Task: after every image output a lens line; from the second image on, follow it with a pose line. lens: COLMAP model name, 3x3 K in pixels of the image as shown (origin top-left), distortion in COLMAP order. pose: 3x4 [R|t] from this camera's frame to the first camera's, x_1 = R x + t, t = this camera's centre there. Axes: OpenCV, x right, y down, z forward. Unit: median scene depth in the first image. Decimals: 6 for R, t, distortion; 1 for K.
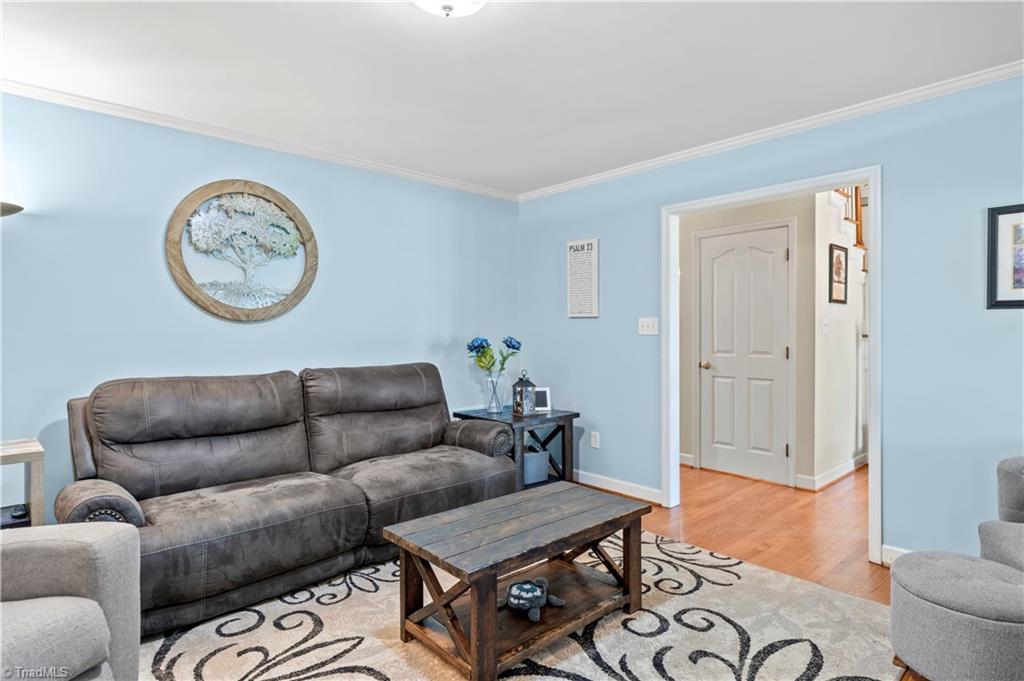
lens RADIAL K [[561.1, 0, 511.4], [0, 561.1, 351.6], [0, 0, 1]] dist [0.007189, 0.008738]
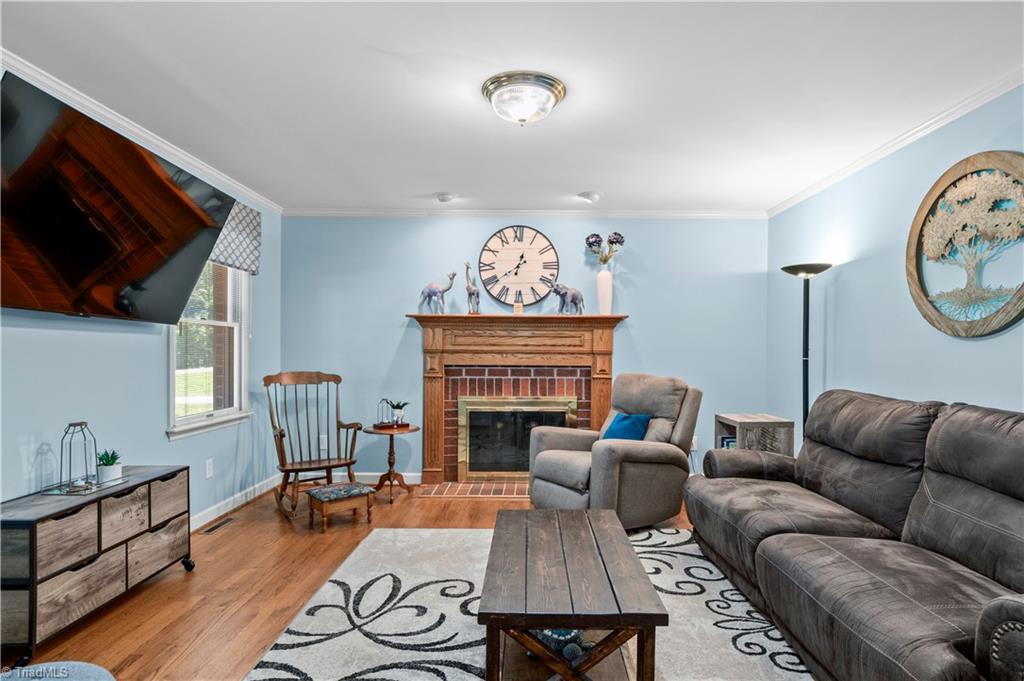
lens RADIAL K [[563.8, 0, 533.8], [0, 563.8, 351.8], [0, 0, 1]] dist [0.004164, 0.000818]
pose [[-0.662192, 0.007751, -0.749294, 0.683396], [-0.029802, 0.998883, 0.036670, -0.058443], [0.748741, 0.046613, -0.661222, 1.411079]]
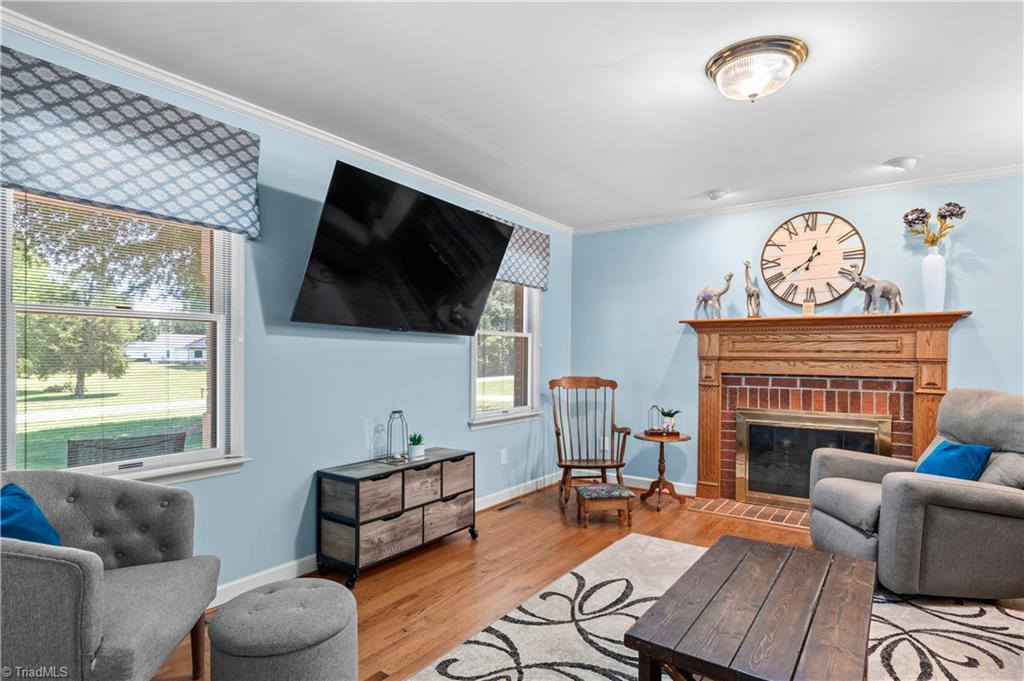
lens RADIAL K [[561.1, 0, 511.4], [0, 561.1, 351.6], [0, 0, 1]] dist [0.007189, 0.008738]
pose [[-0.973107, 0.002567, -0.230341, 0.502847], [-0.005867, 0.999337, 0.035925, -0.062626], [0.230280, 0.036310, -0.972447, 1.507516]]
